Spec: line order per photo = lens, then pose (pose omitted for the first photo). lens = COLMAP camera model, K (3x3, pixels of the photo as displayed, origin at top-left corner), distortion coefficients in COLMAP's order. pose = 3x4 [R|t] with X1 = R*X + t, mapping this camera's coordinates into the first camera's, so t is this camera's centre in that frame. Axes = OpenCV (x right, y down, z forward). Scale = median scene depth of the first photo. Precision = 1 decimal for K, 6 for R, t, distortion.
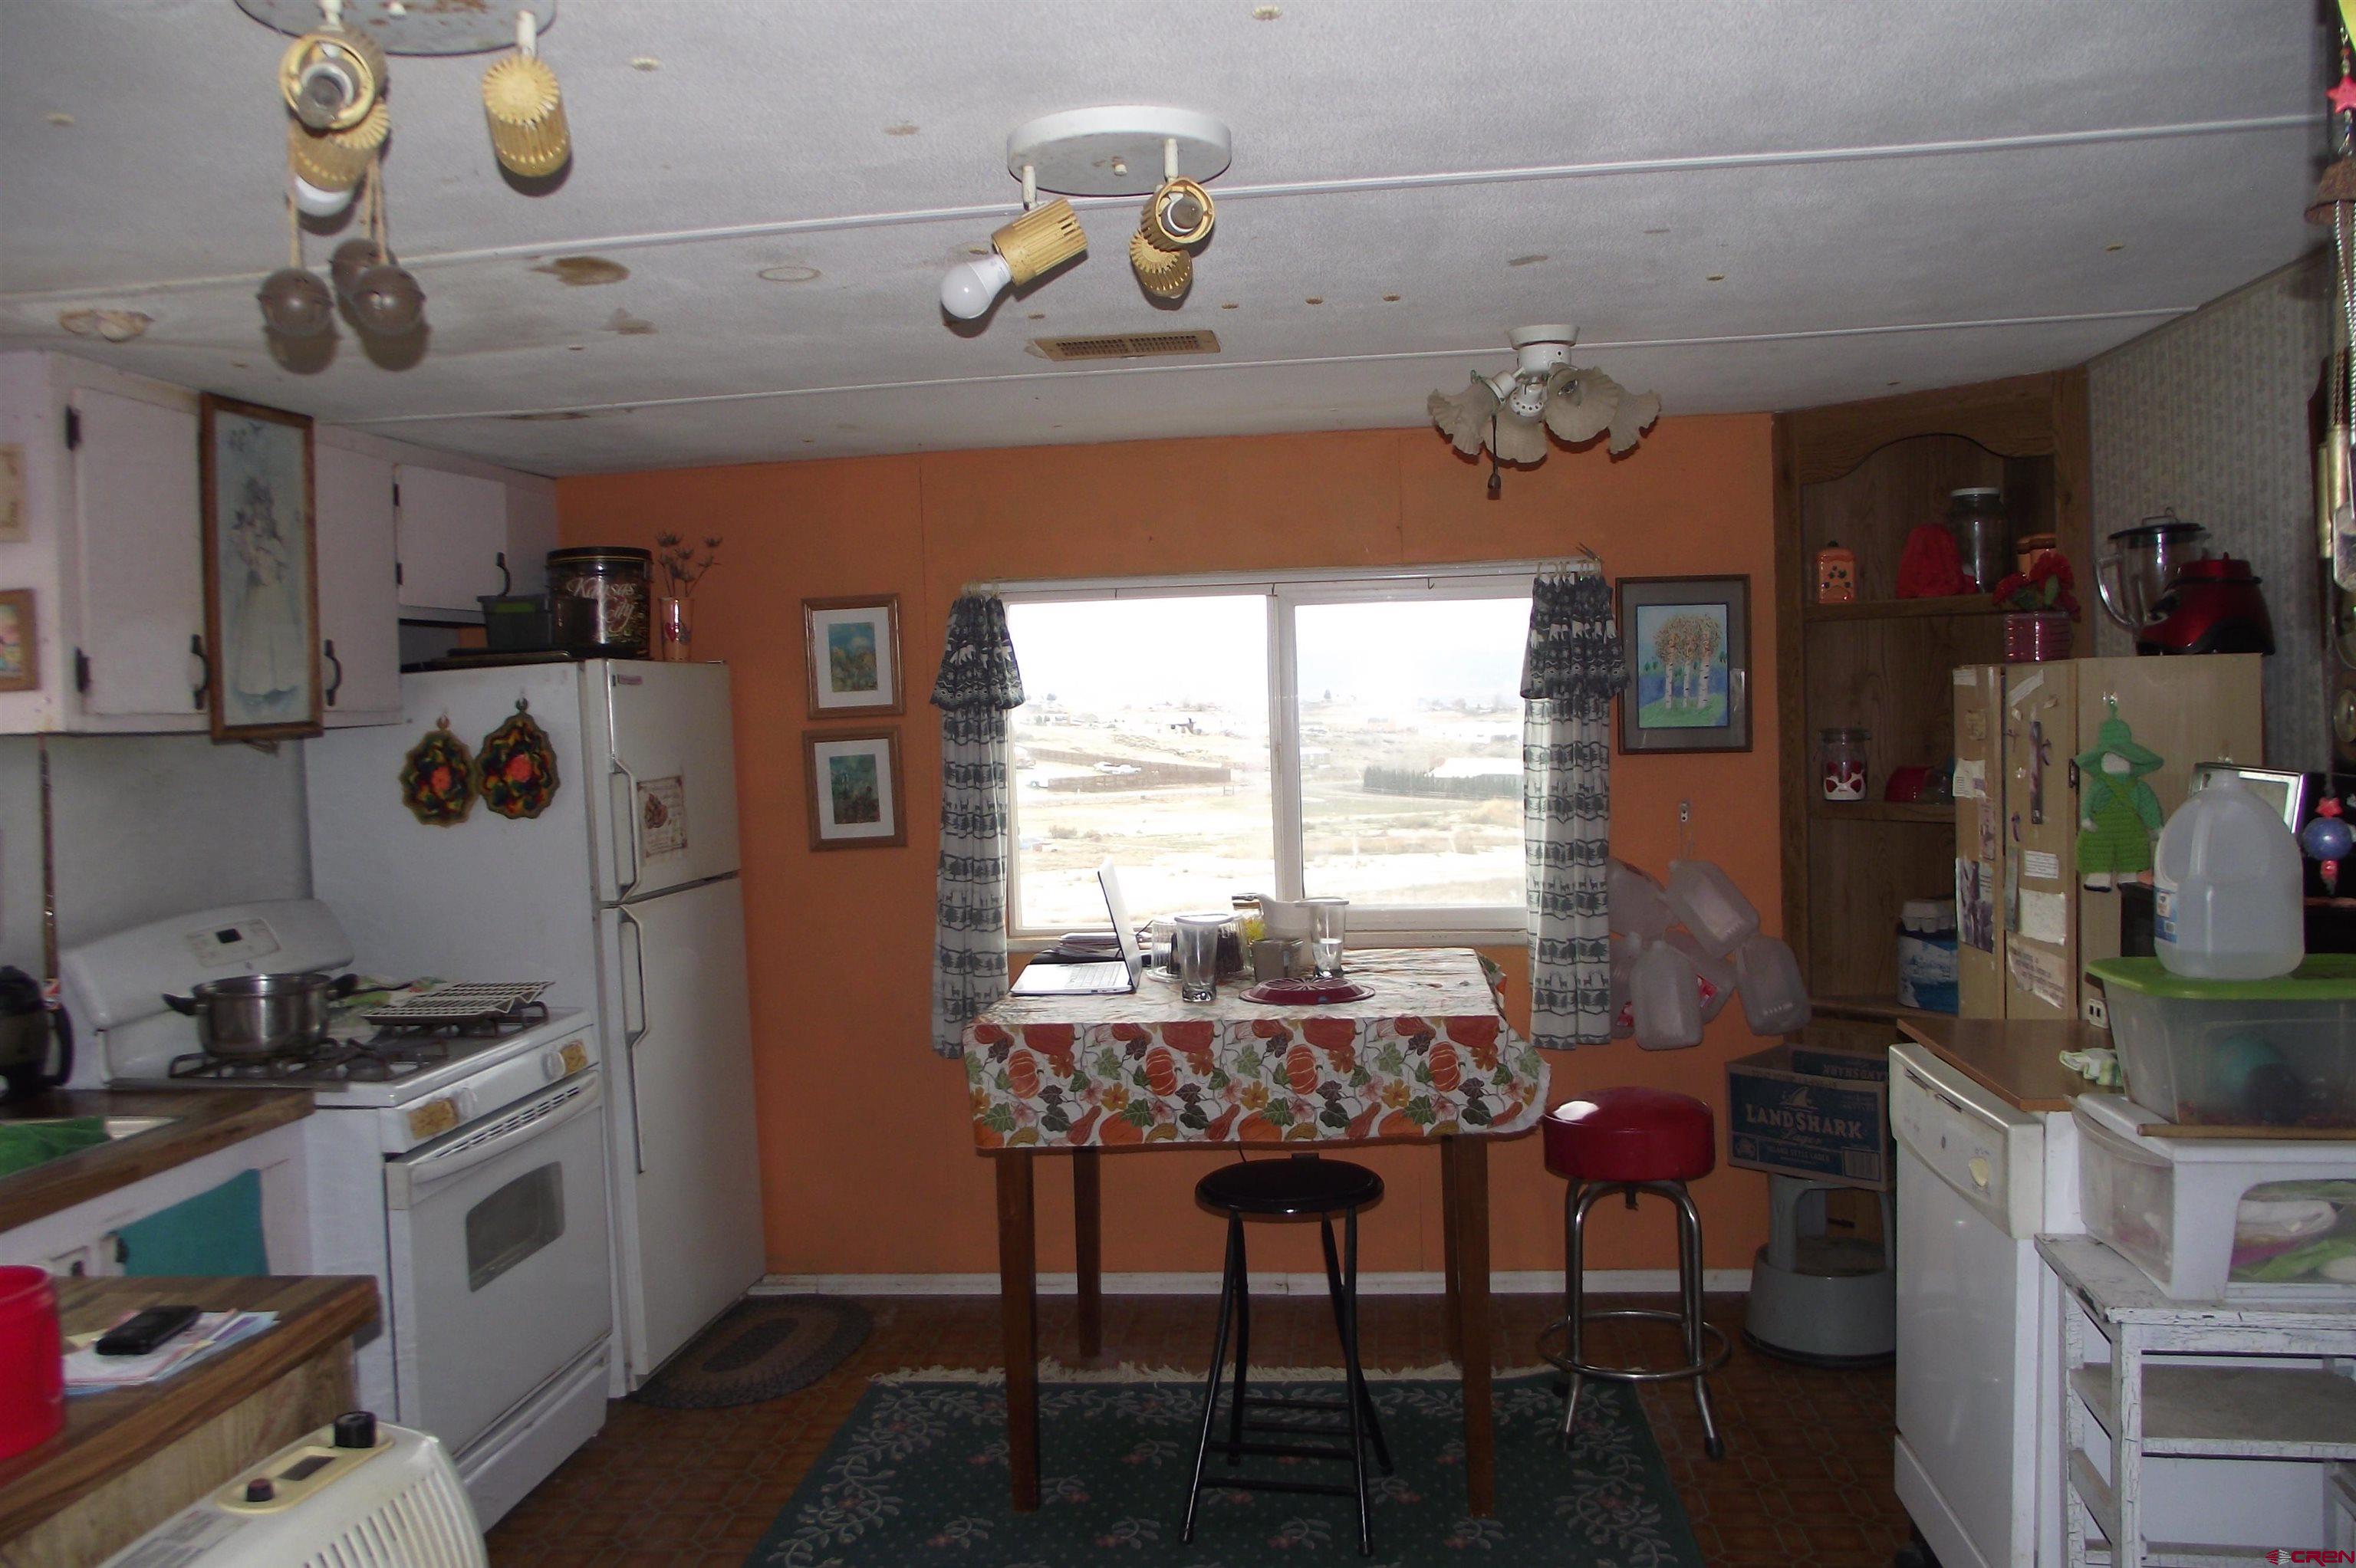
lens RADIAL K [[1842.7, 0, 1178.0], [0, 1842.7, 784.0], [0, 0, 1]] dist [-0.093298, 0.063368]
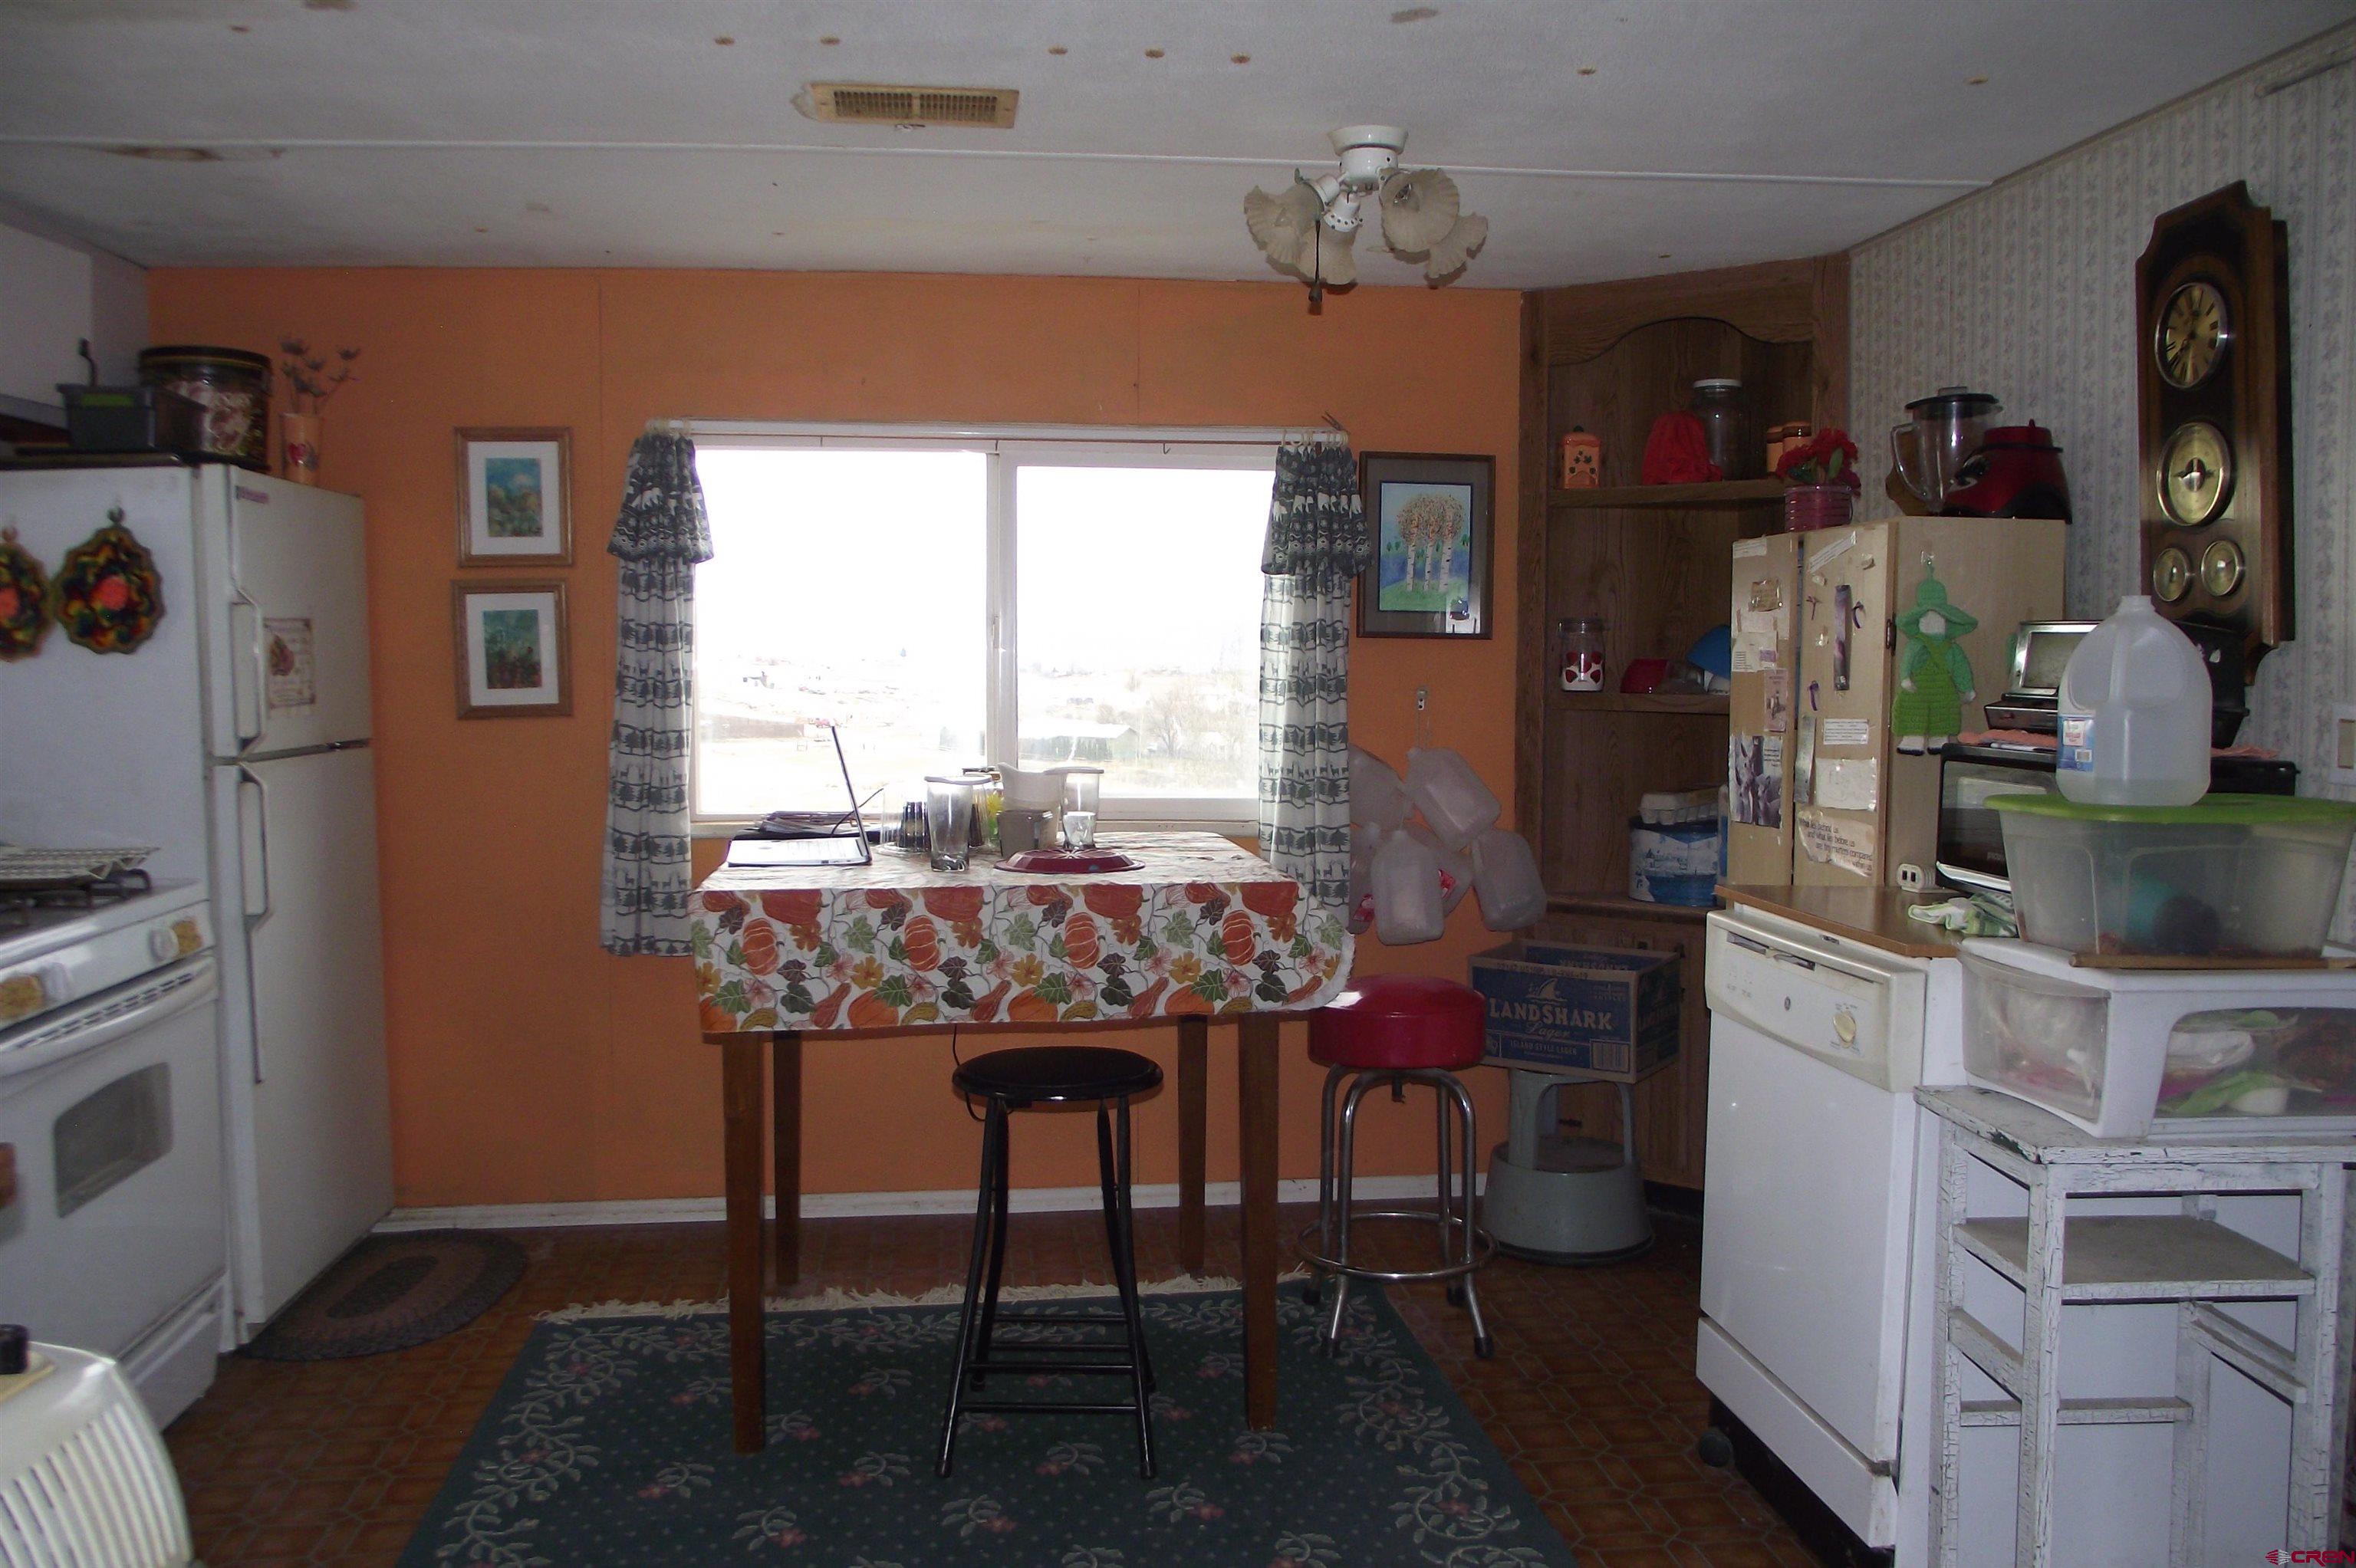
lens RADIAL K [[1842.7, 0, 1178.0], [0, 1842.7, 784.0], [0, 0, 1]] dist [-0.093298, 0.063368]
pose [[0.973159, 0.020523, 0.229217, -0.084352], [-0.025473, 0.999501, 0.018660, 0.055186], [-0.228720, -0.023998, 0.973196, 0.108458]]
